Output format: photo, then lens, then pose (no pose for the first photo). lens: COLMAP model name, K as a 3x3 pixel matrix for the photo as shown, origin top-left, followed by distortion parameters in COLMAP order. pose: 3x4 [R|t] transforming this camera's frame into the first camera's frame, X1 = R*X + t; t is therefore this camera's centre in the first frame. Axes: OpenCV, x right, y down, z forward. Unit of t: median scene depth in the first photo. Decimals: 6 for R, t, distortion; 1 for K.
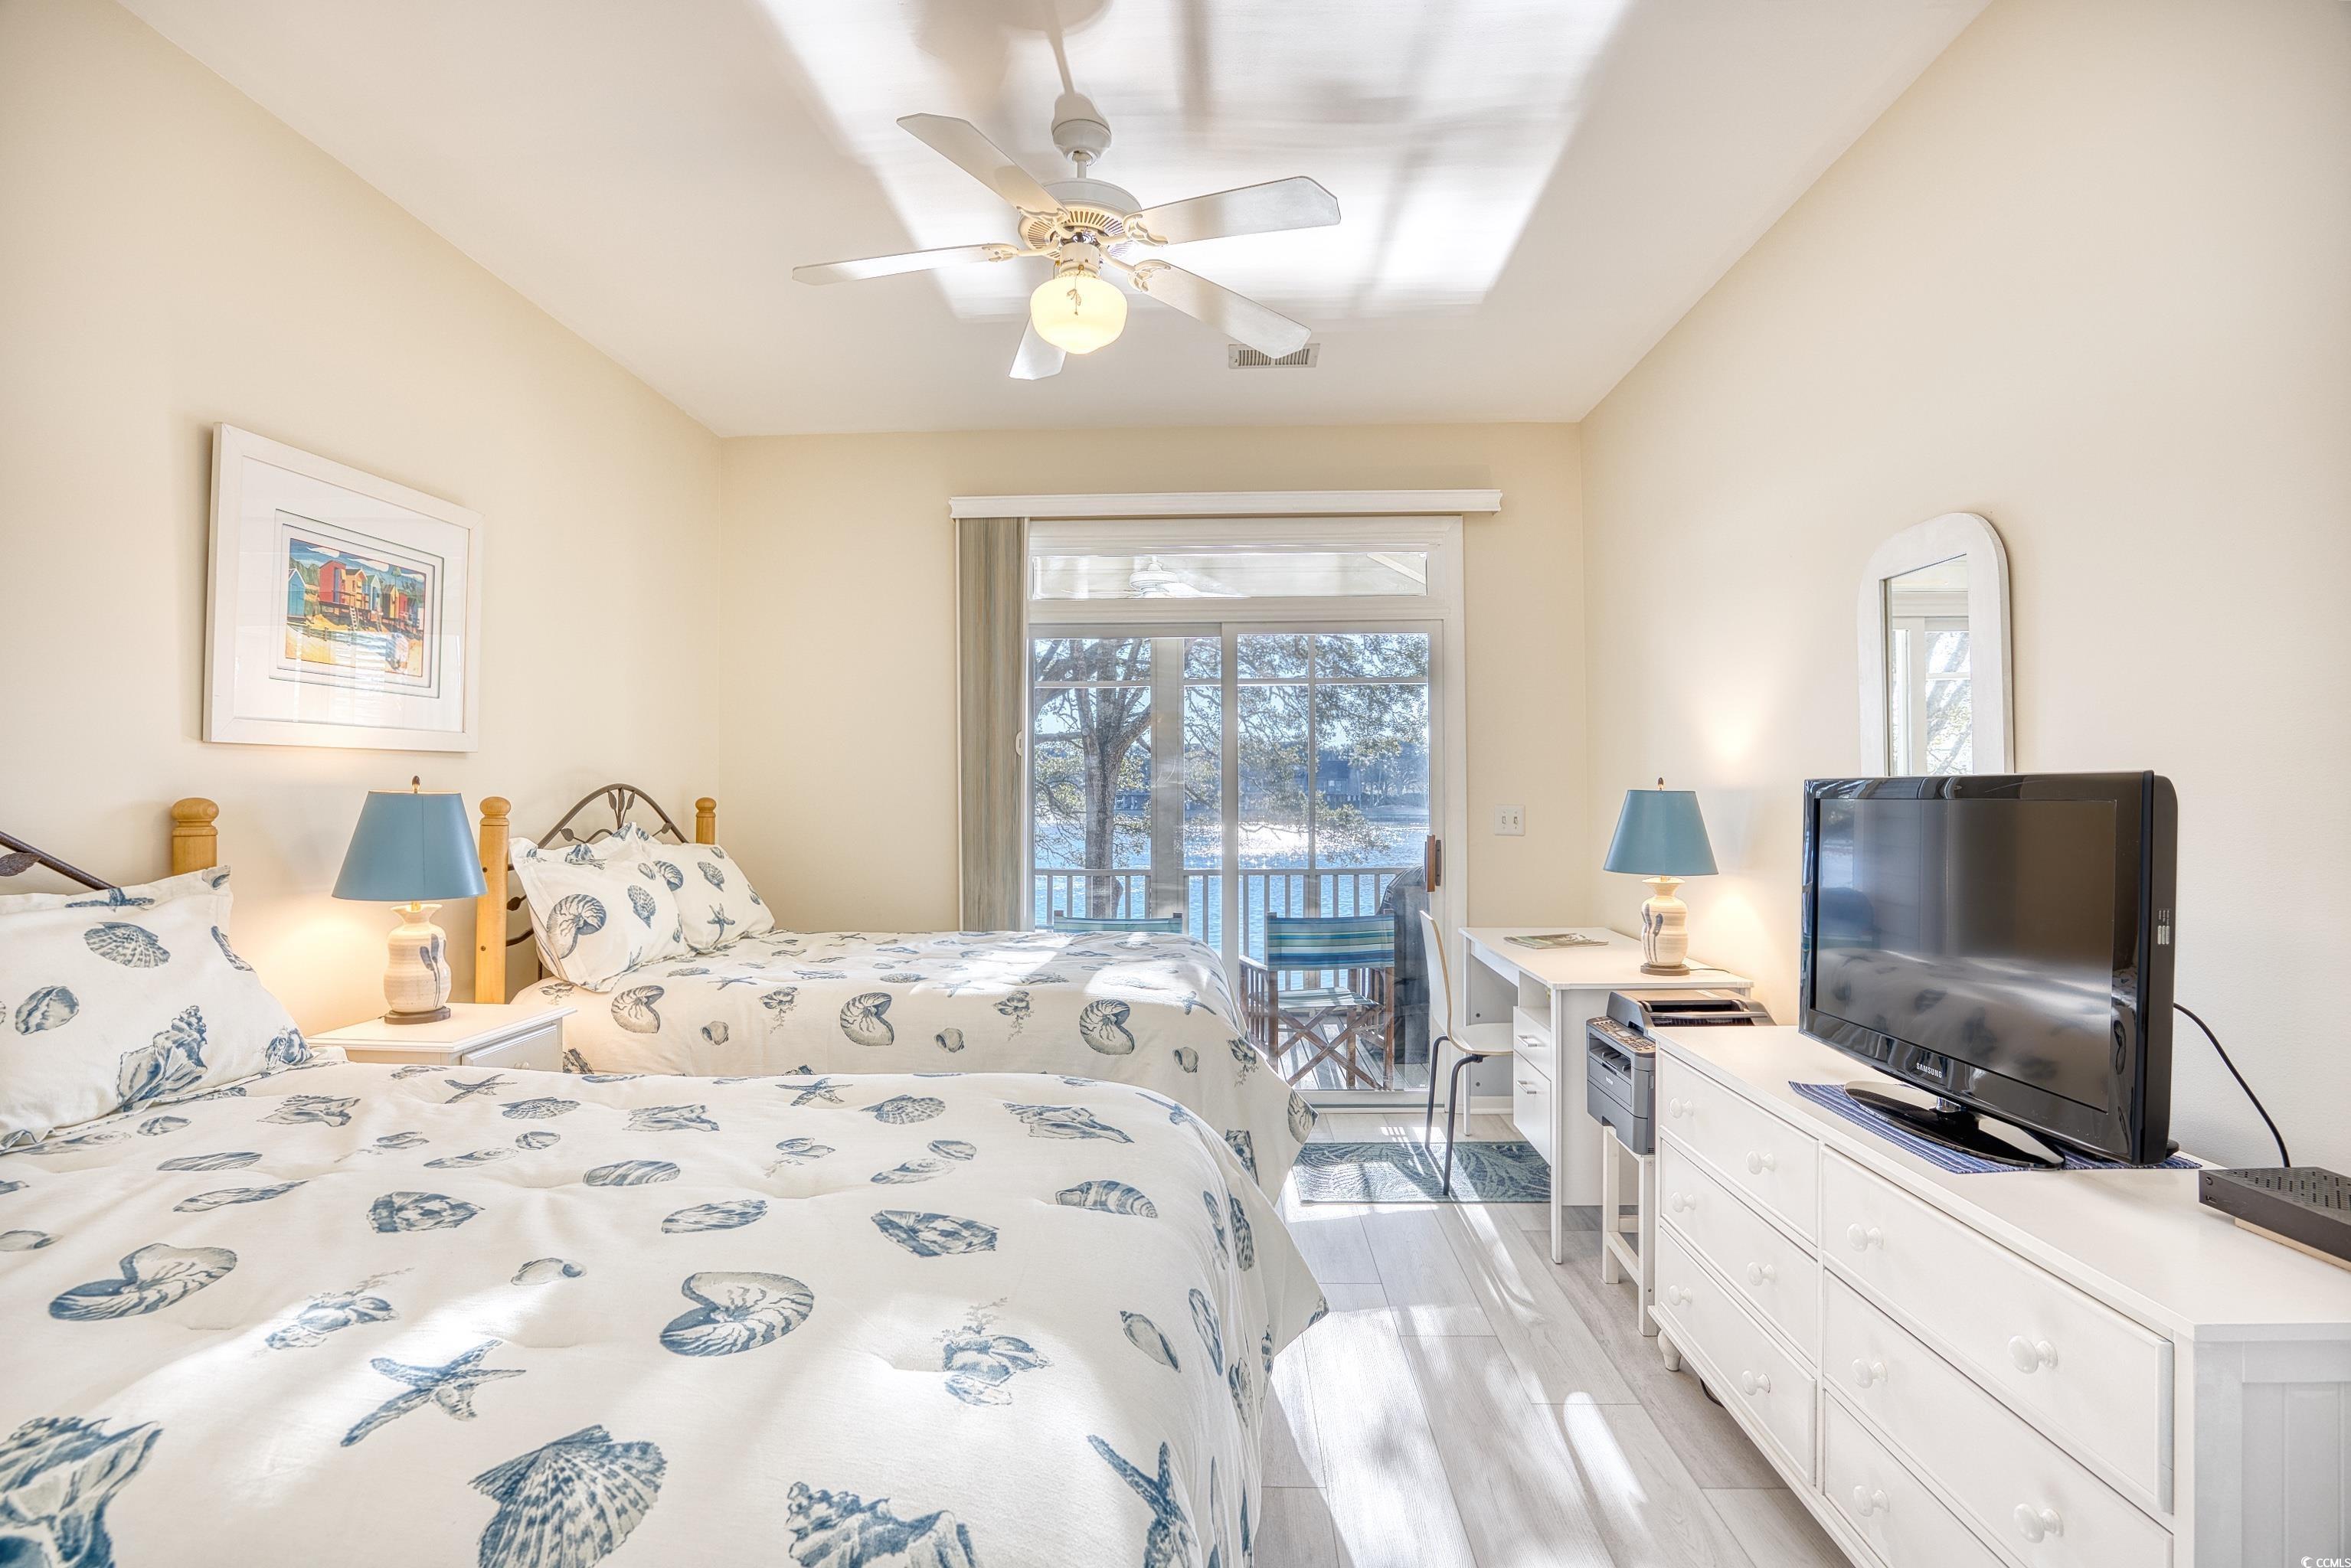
lens RADIAL K [[1111.8, 0, 1164.1], [0, 1111.8, 790.5], [0, 0, 1]] dist [-0.061933, 0.018553]
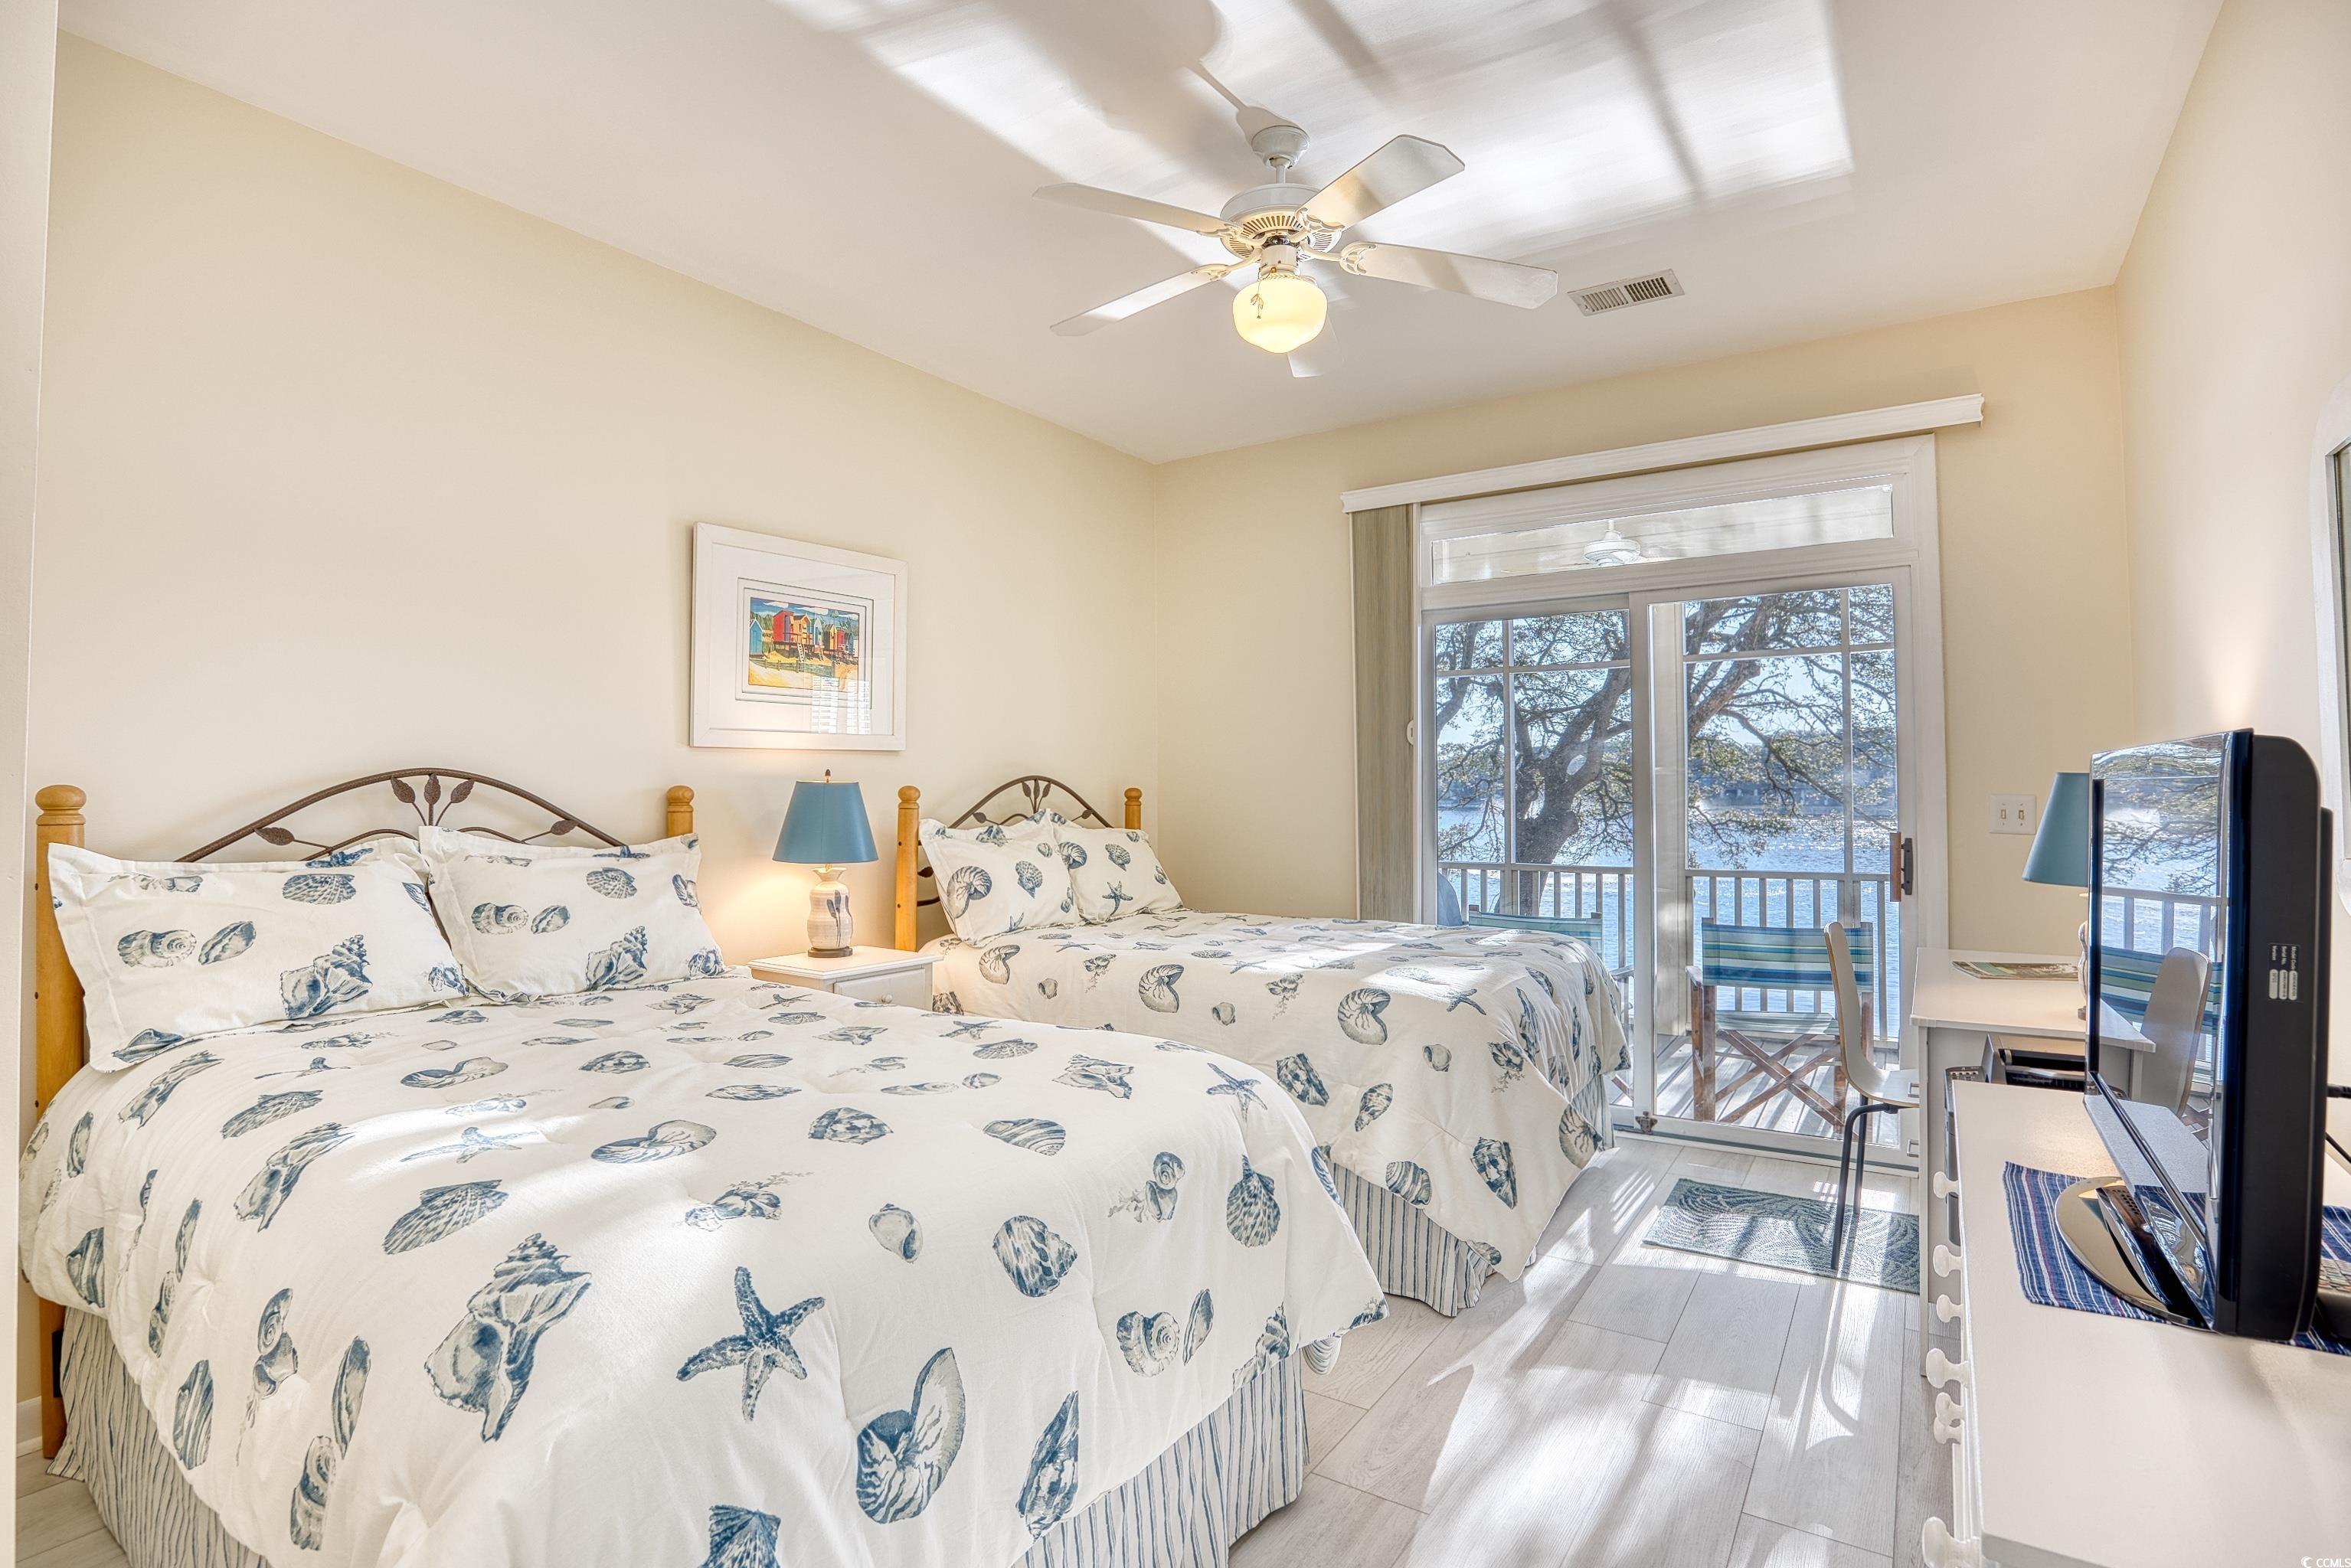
lens RADIAL K [[1138.7, 0, 1165.8], [0, 1138.7, 777.8], [0, 0, 1]] dist [-0.064244, 0.021255]
pose [[0.850711, -0.006451, -0.525594, 0.355794], [0.003147, 0.999969, -0.007180, 0.007407], [0.525624, 0.004454, 0.850705, 0.044515]]
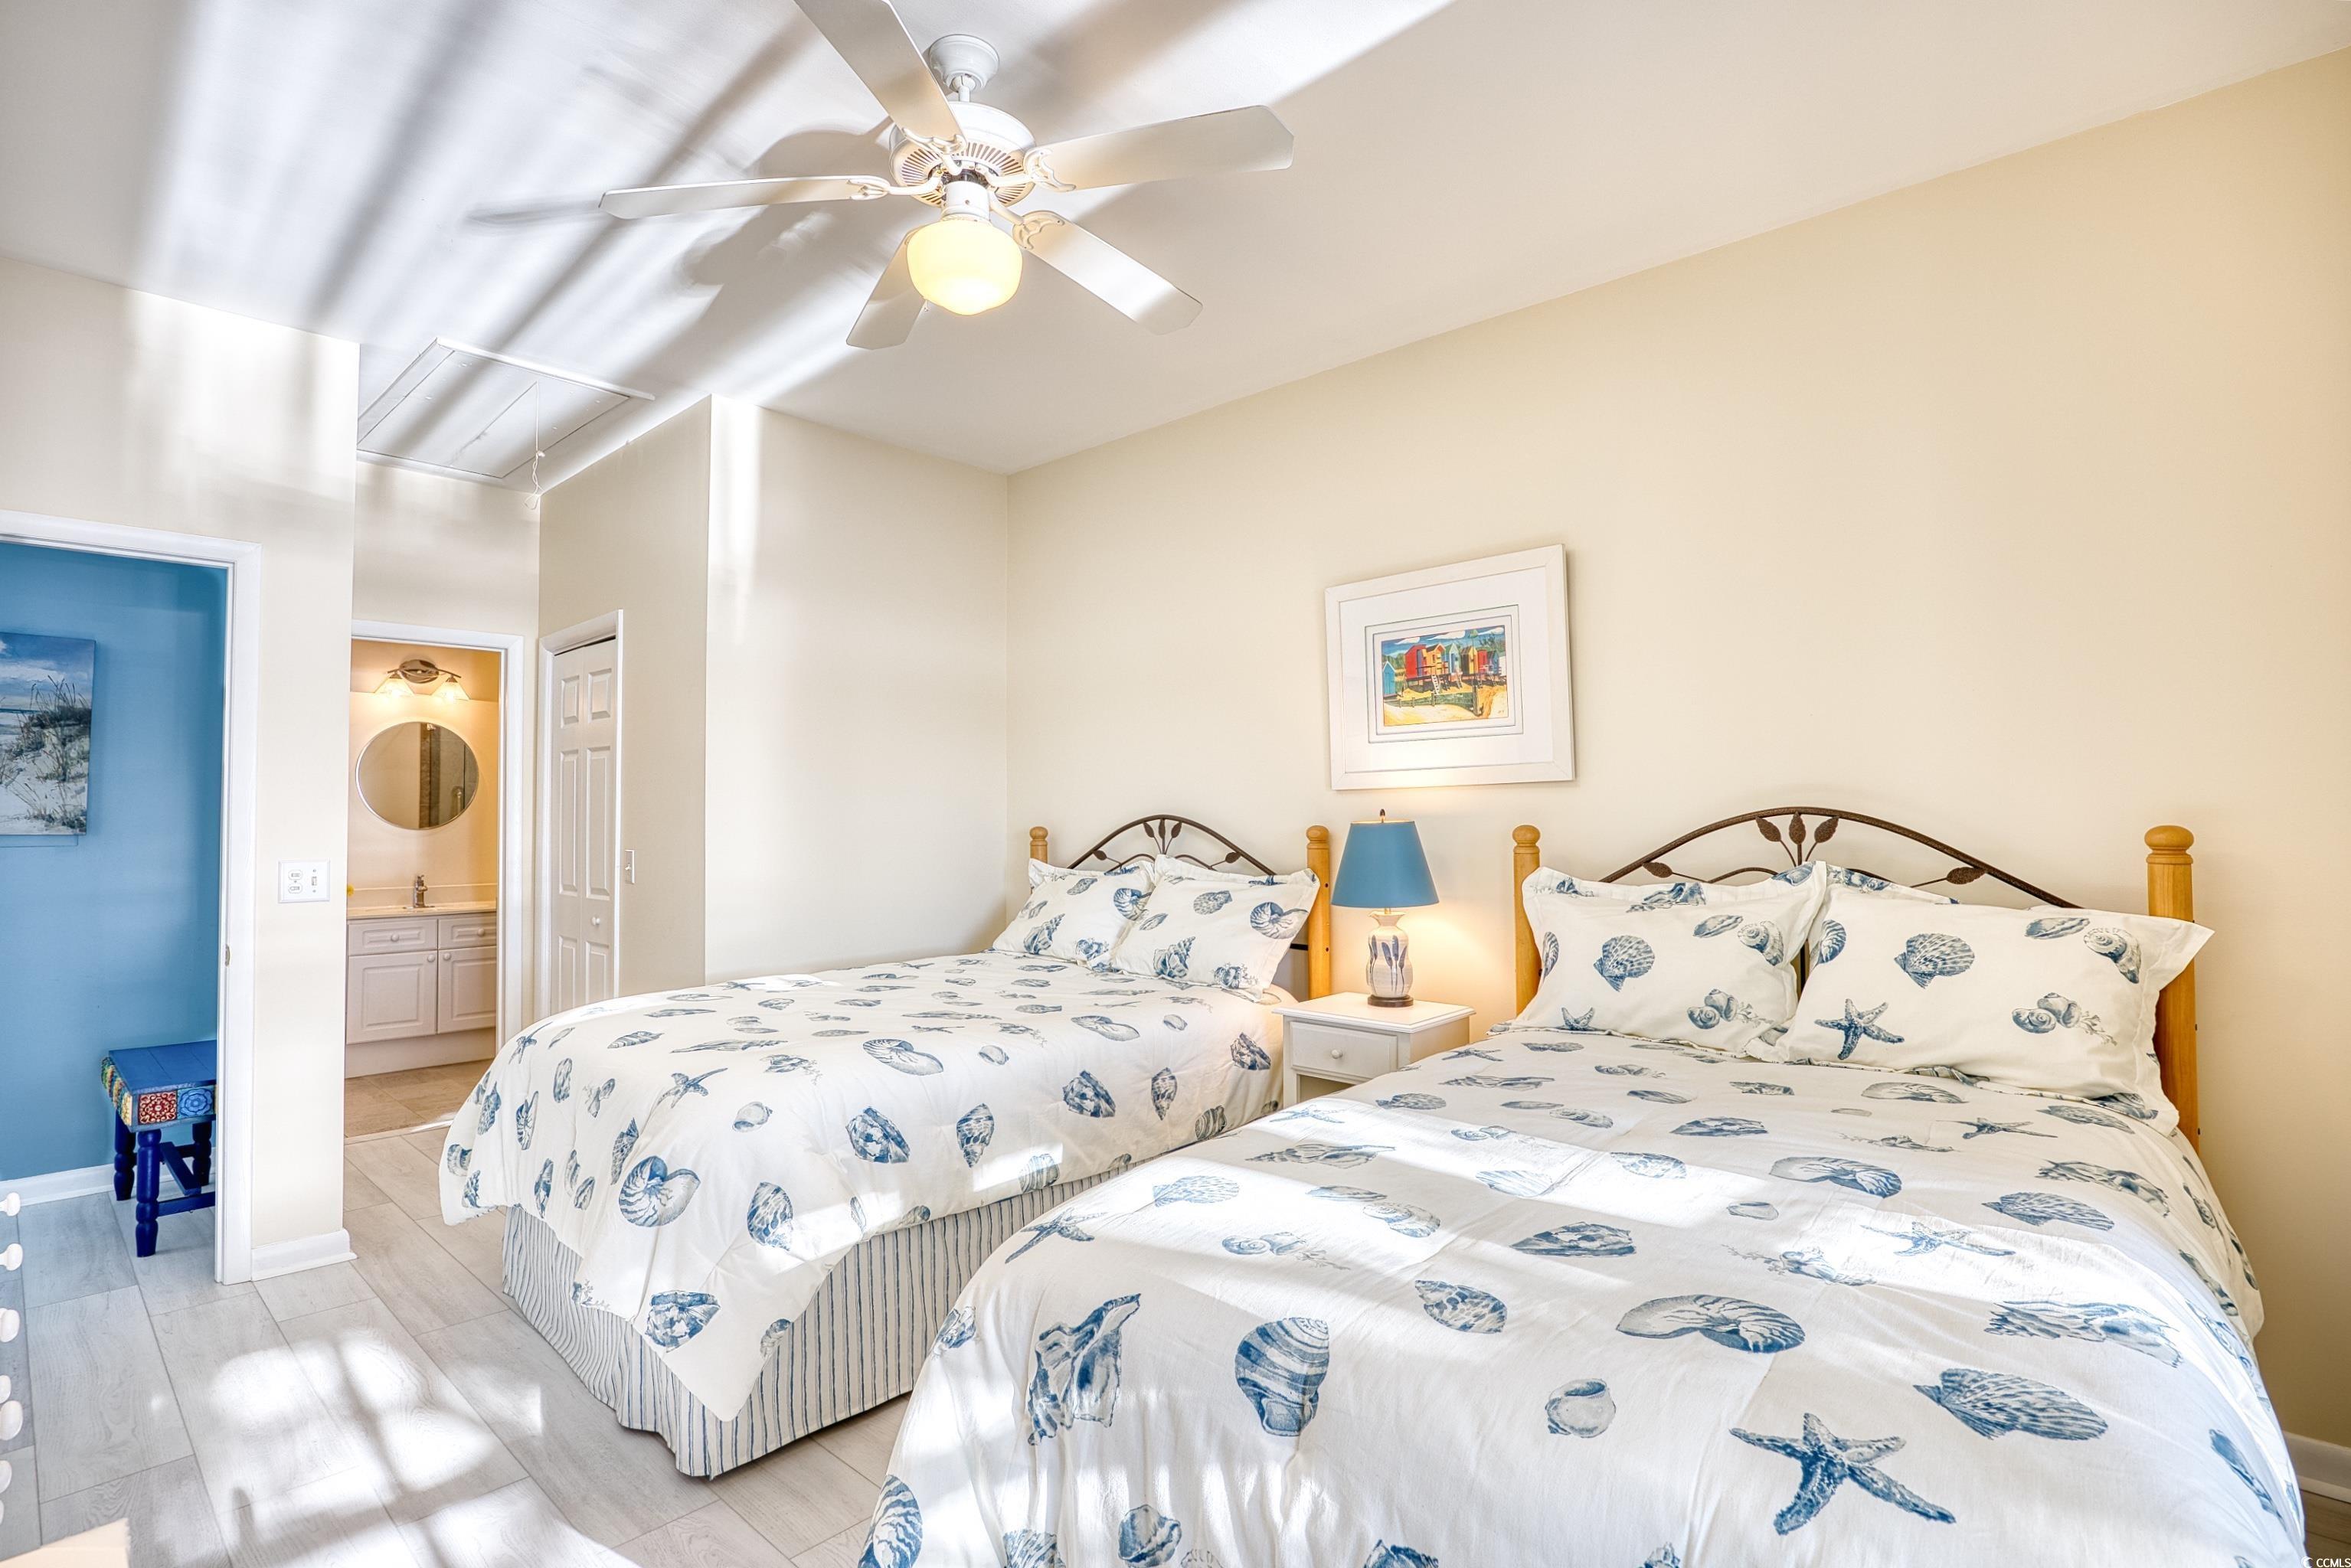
lens RADIAL K [[1139.8, 0, 1155.6], [0, 1139.8, 780.7], [0, 0, 1]] dist [-0.064561, 0.019552]
pose [[-0.649959, -0.032559, -0.759271, 0.449785], [0.001379, 0.999030, -0.044021, 0.011005], [0.759968, -0.029659, -0.649284, 1.550750]]
